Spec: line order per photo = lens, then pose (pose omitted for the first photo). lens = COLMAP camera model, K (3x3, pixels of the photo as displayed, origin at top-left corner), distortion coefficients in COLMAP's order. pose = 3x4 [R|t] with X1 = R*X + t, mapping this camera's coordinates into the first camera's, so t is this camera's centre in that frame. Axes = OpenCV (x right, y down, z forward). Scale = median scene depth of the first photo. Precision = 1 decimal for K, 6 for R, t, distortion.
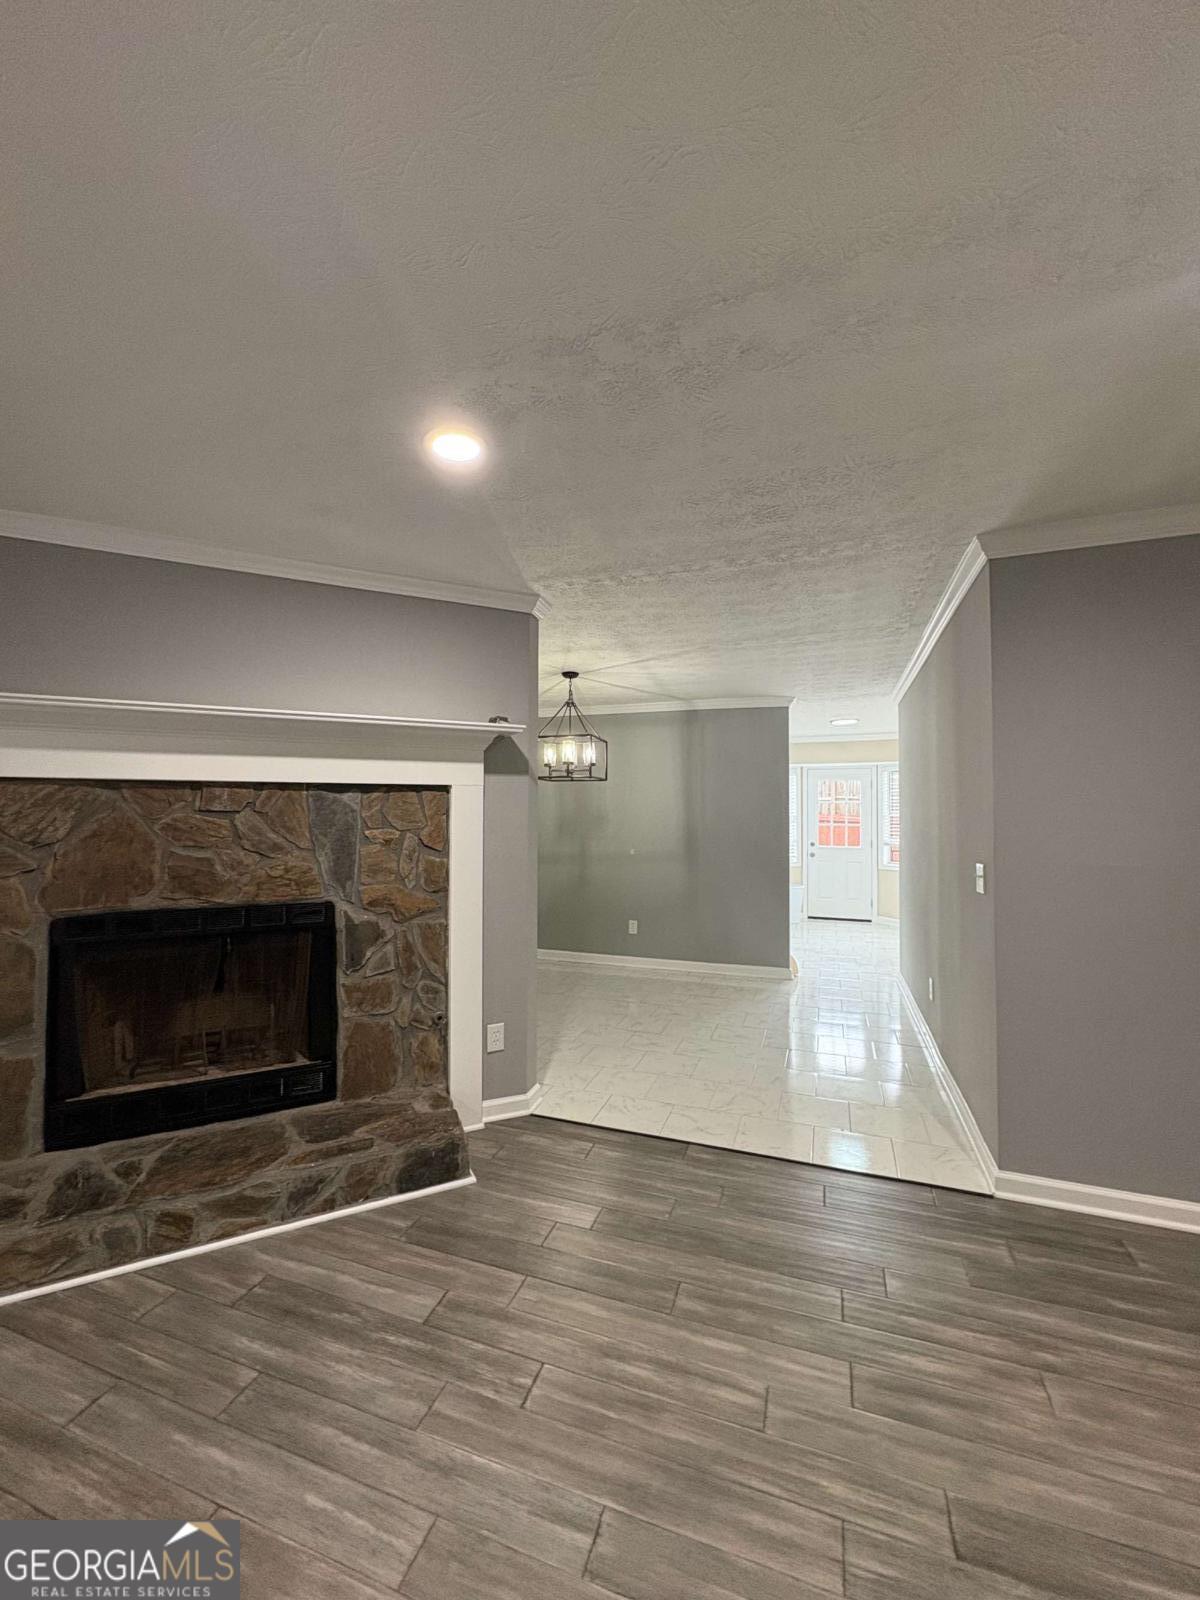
lens RADIAL K [[637.2, 0, 600.8], [0, 637.2, 798.5], [0, 0, 1]] dist [0.002123, -0.000283]
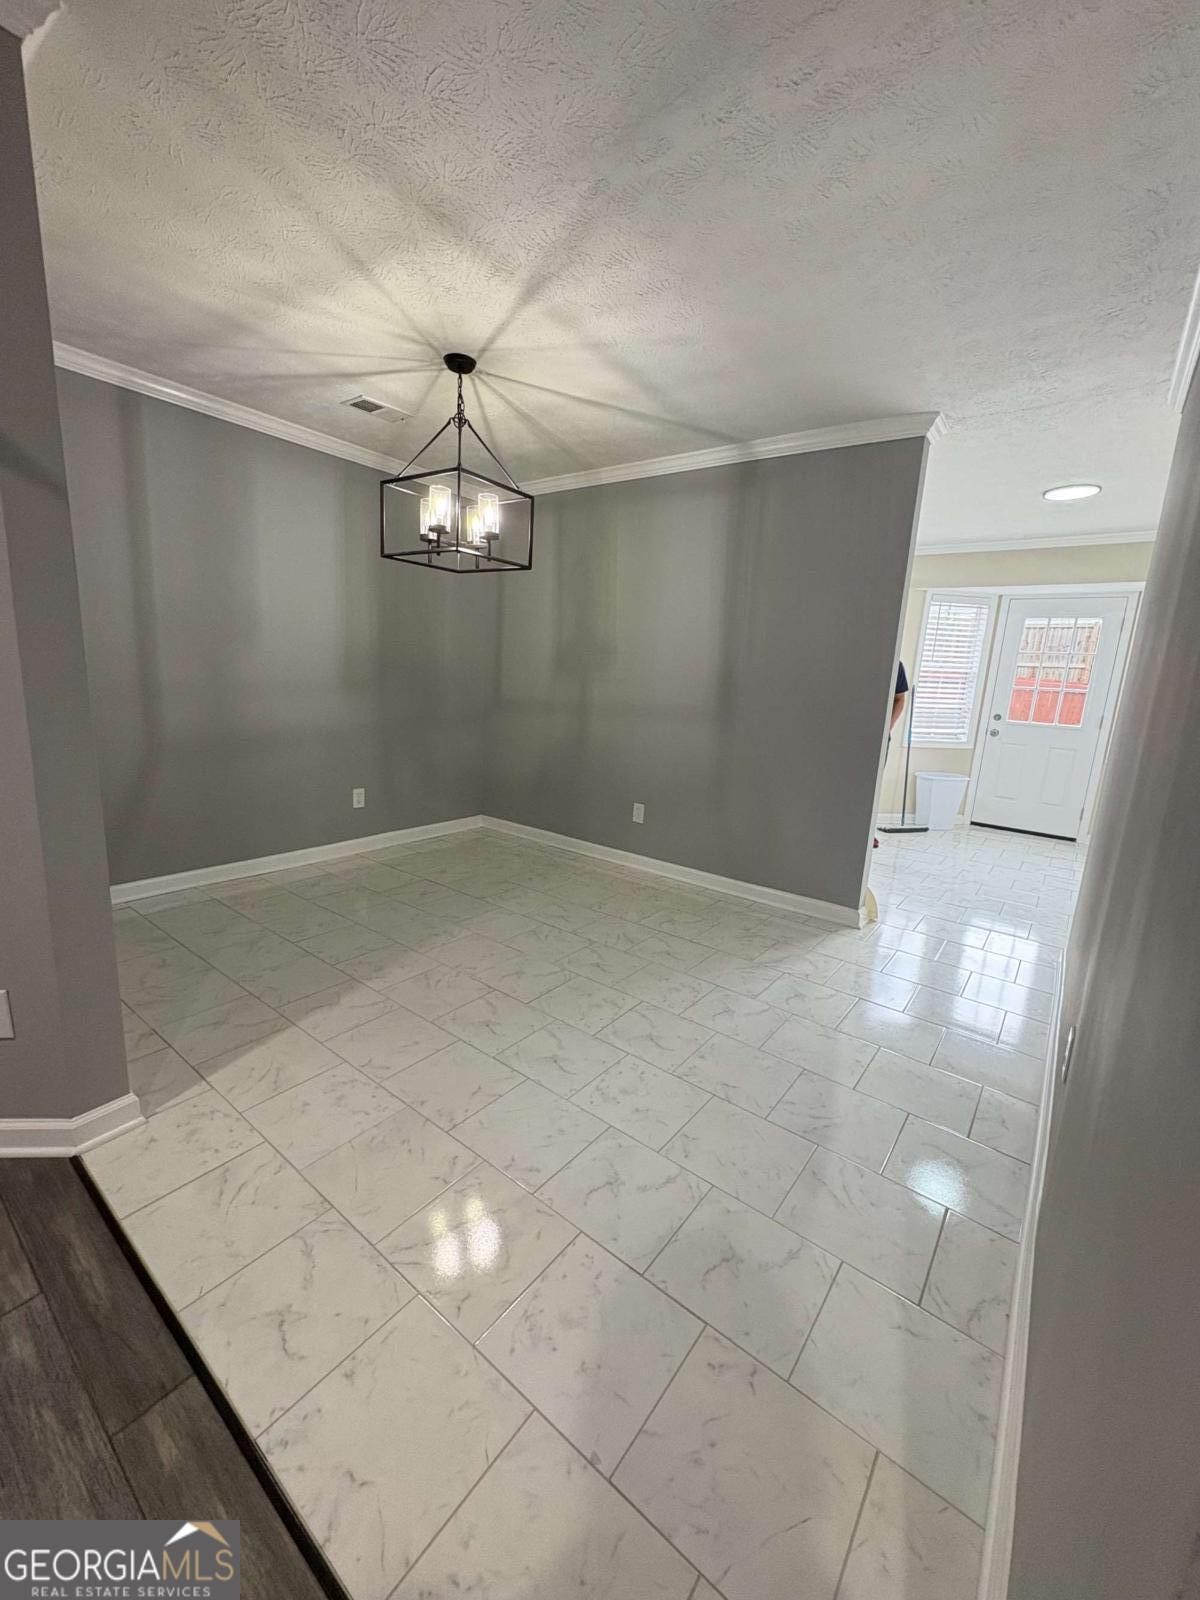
lens RADIAL K [[637.2, 0, 600.1], [0, 637.2, 798.1], [0, 0, 1]] dist [0.002123, -0.000283]
pose [[0.948947, 0.106402, -0.296948, 0.520620], [-0.040407, 0.974639, 0.220104, 0.088754], [0.312836, -0.196869, 0.929180, 0.860051]]
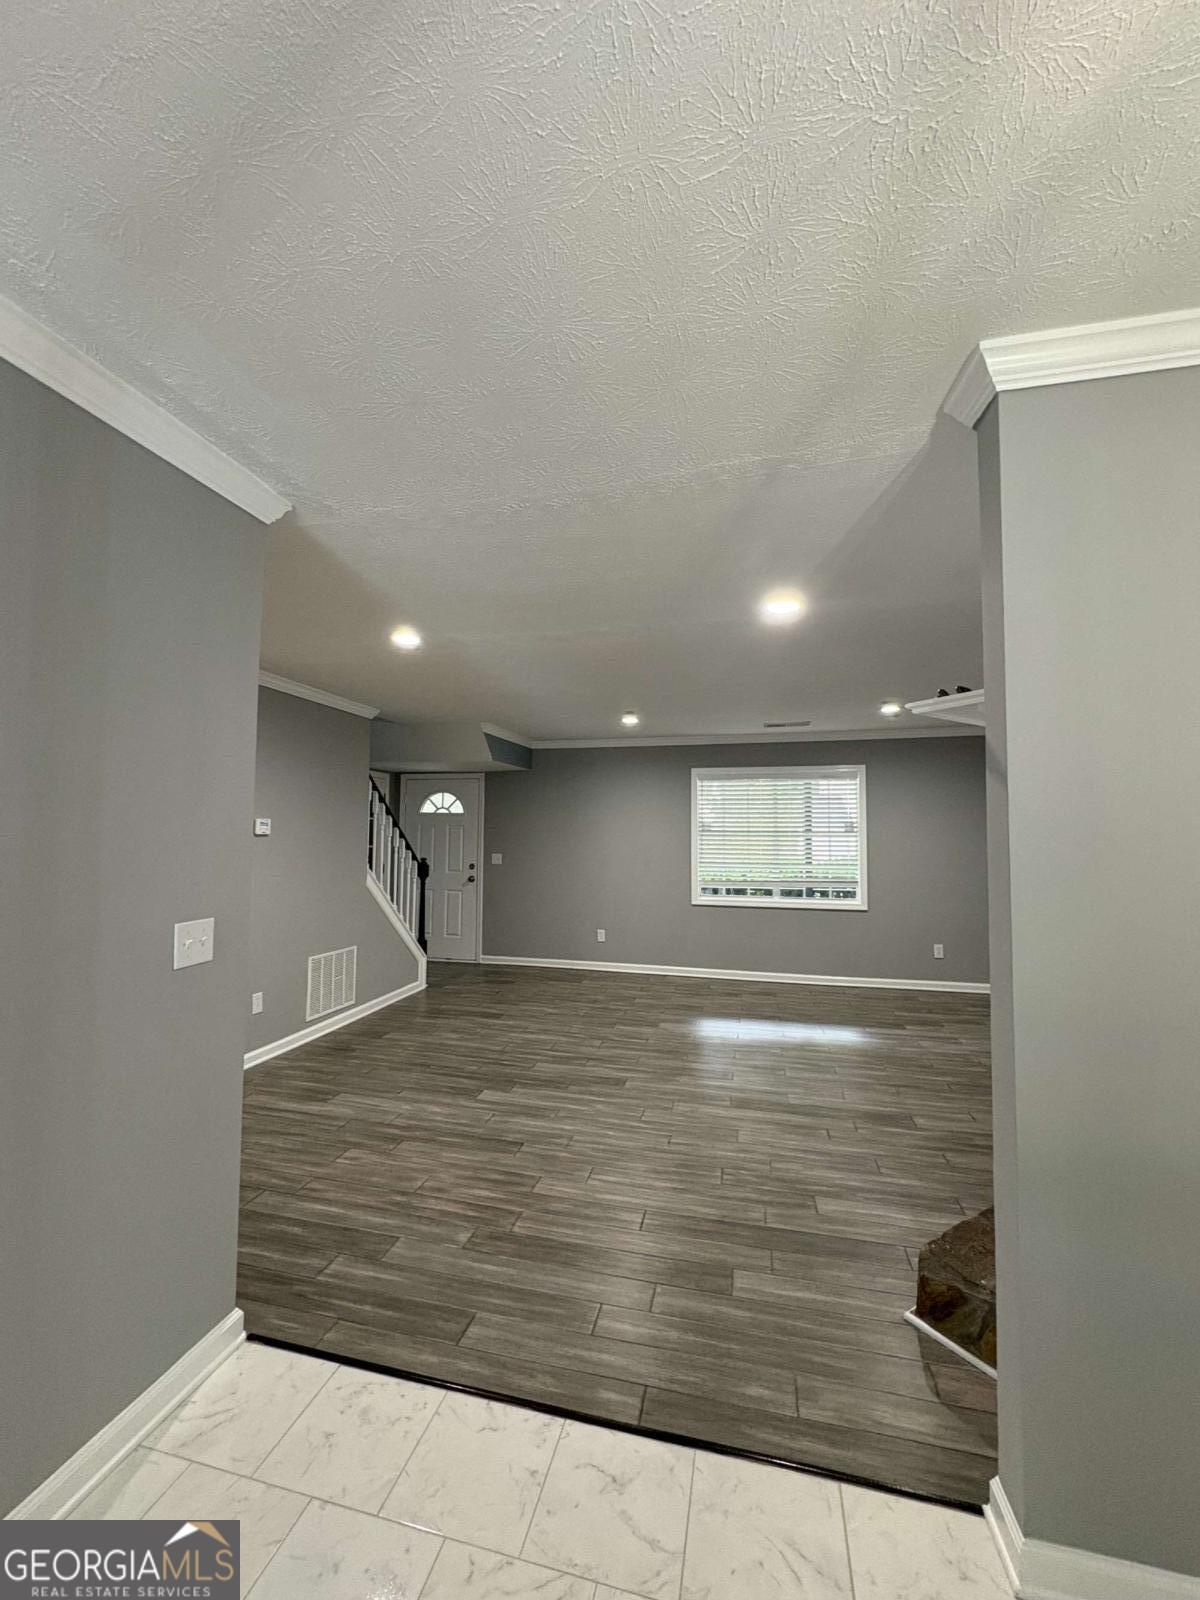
lens RADIAL K [[637.2, 0, 601.7], [0, 637.2, 801.5], [0, 0, 1]] dist [0.002123, -0.000283]
pose [[-0.994771, -0.013249, -0.101263, 0.261795], [-0.005447, 0.997021, -0.076937, 0.030298], [0.101981, -0.075983, -0.991880, 1.787400]]
